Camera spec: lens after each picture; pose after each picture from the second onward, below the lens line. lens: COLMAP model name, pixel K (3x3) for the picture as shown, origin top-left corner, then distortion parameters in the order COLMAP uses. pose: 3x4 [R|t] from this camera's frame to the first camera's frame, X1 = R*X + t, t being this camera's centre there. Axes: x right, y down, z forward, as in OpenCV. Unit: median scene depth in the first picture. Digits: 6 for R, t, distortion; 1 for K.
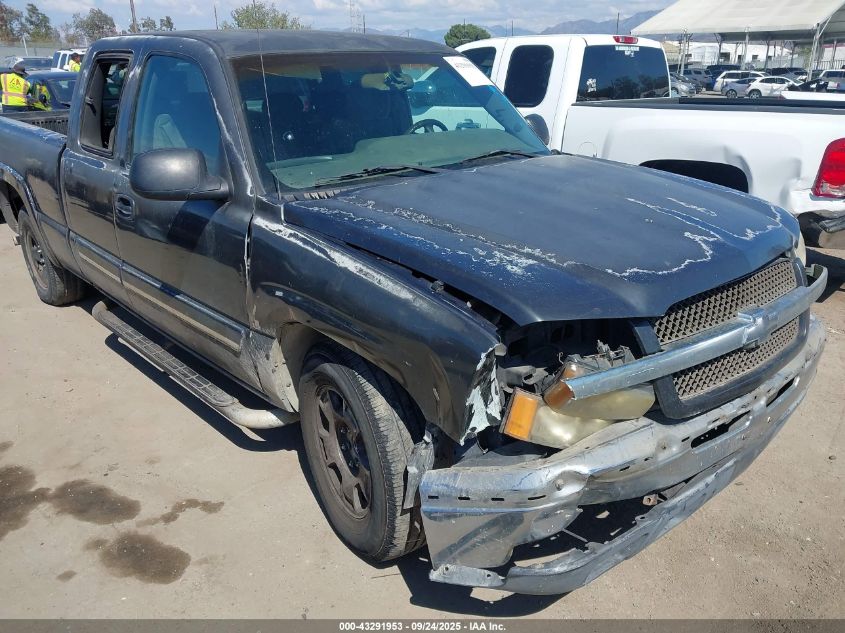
lens RADIAL K [[652.5, 0, 426.7], [0, 652.5, 313.0], [0, 0, 1]] dist [0.005108, -0.002493]
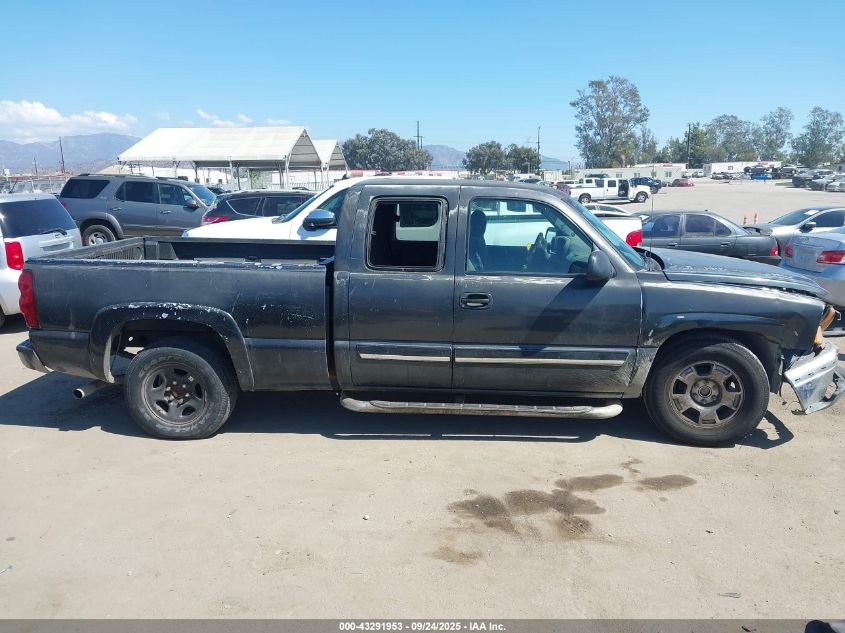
lens RADIAL K [[652.5, 0, 424.3], [0, 652.5, 320.4], [0, 0, 1]] dist [0.005108, -0.002493]
pose [[0.735465, -0.140436, 0.662849, -1.939623], [0.245673, 0.966985, -0.067714, -0.071962], [-0.631456, 0.212646, 0.745685, 0.045310]]
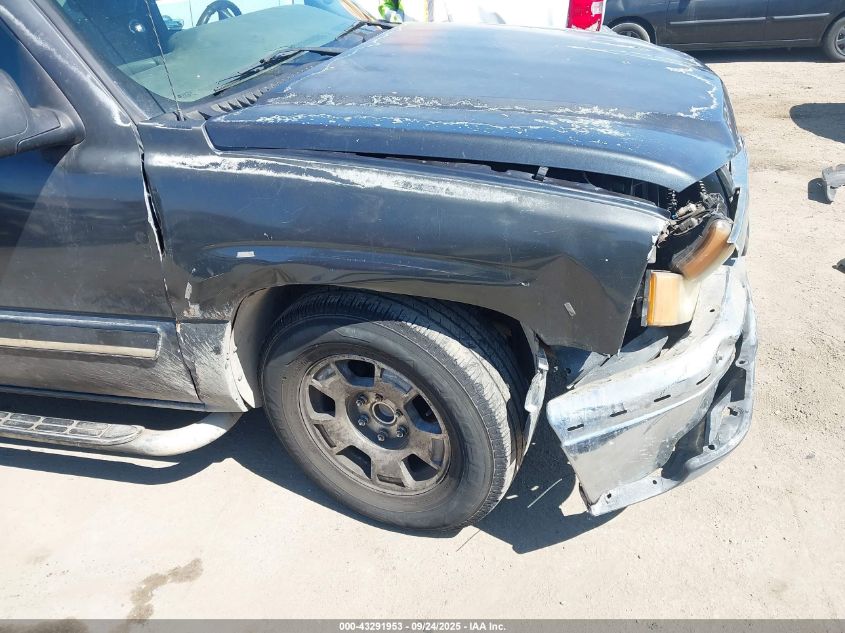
lens RADIAL K [[652.5, 0, 420.5], [0, 652.5, 319.0], [0, 0, 1]] dist [0.005108, -0.002493]
pose [[0.844264, -0.321259, 0.428964, -0.369115], [0.256596, 0.945019, 0.202725, -0.054997], [-0.470507, -0.061083, 0.880280, 0.285499]]
